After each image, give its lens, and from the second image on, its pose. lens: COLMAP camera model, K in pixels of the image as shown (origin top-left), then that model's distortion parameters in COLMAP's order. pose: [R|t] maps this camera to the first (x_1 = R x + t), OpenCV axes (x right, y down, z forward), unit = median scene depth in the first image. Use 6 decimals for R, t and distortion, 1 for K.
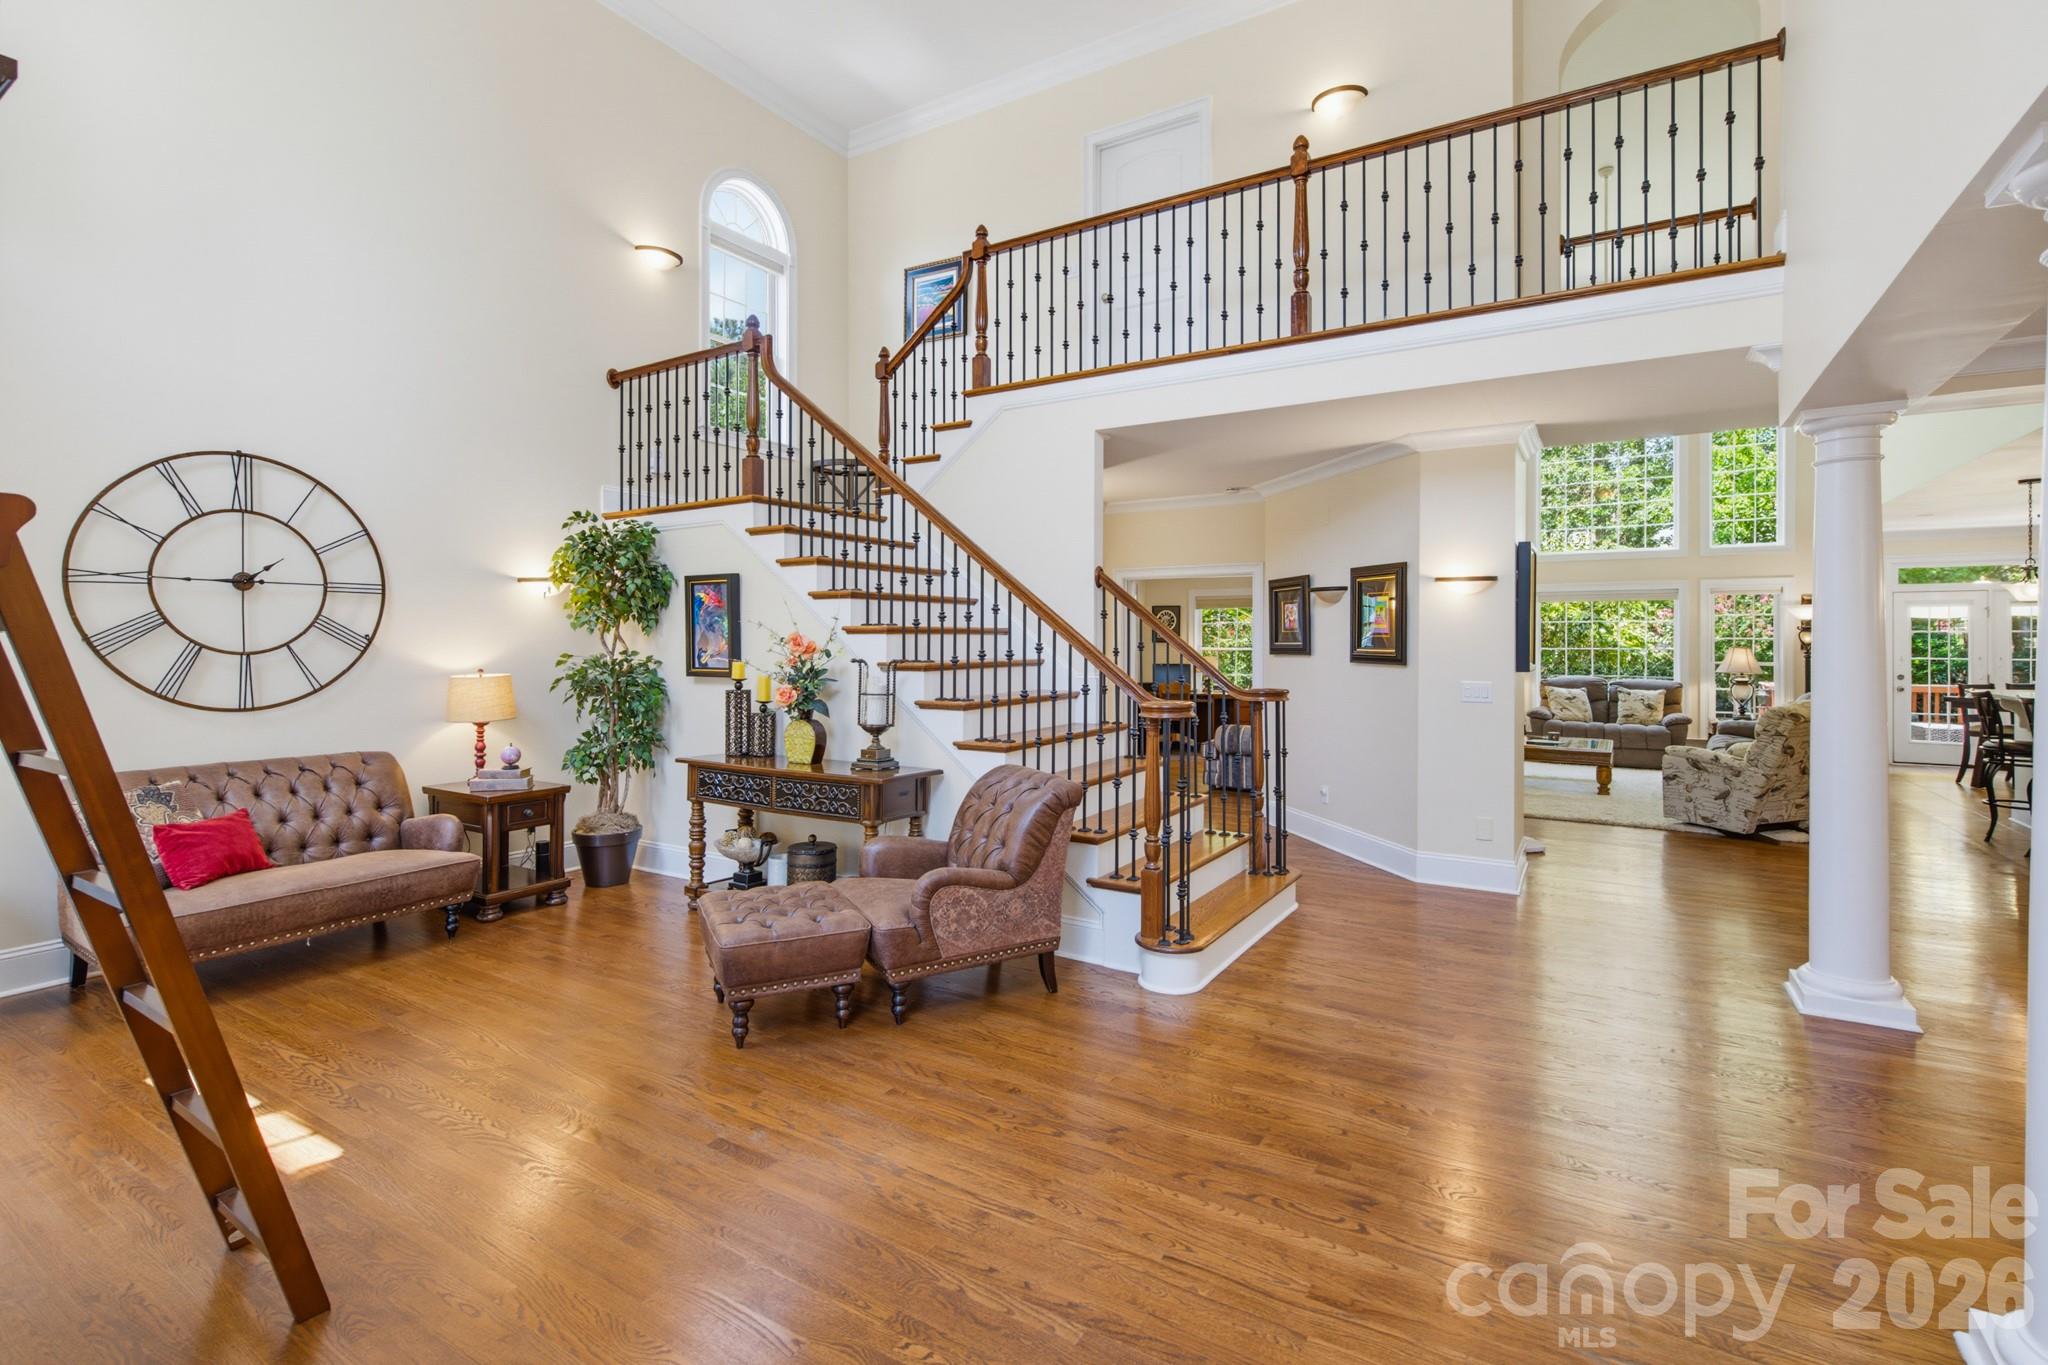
lens RADIAL K [[938.9, 0, 1026.9], [0, 938.9, 636.8], [0, 0, 1]] dist [0.001054, -0.000036]
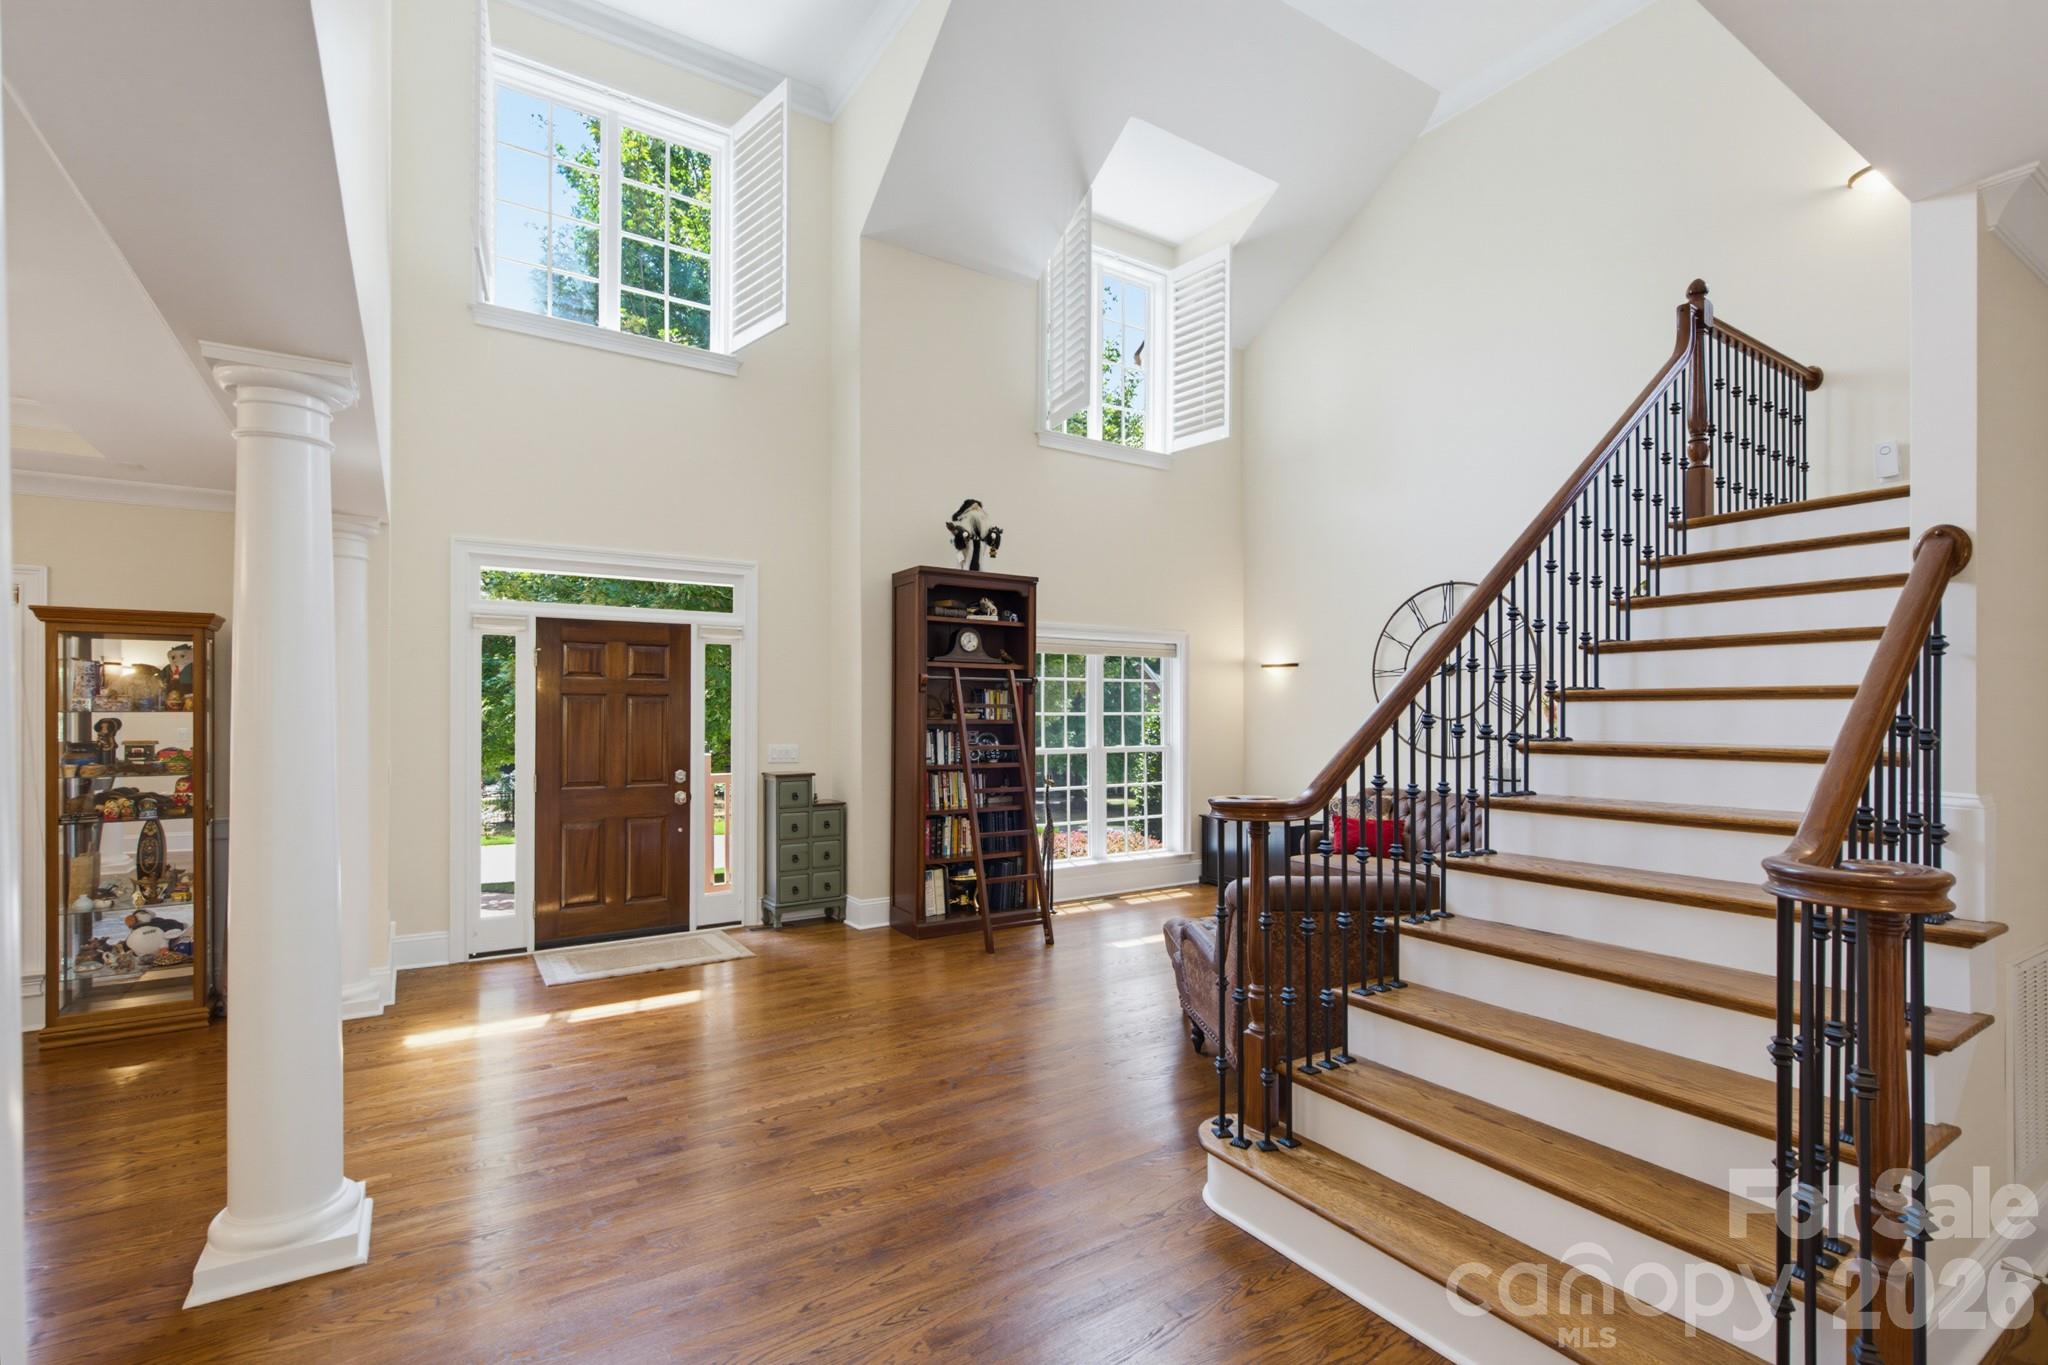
lens RADIAL K [[919.5, 0, 1019.9], [0, 919.5, 713.3], [0, 0, 1]] dist [0.001333, -0.000002]
pose [[-0.412050, 0.004559, -0.911150, 0.649390], [0.004948, 0.999984, 0.002766, 0.002551], [0.911148, -0.003369, -0.412066, 0.857088]]
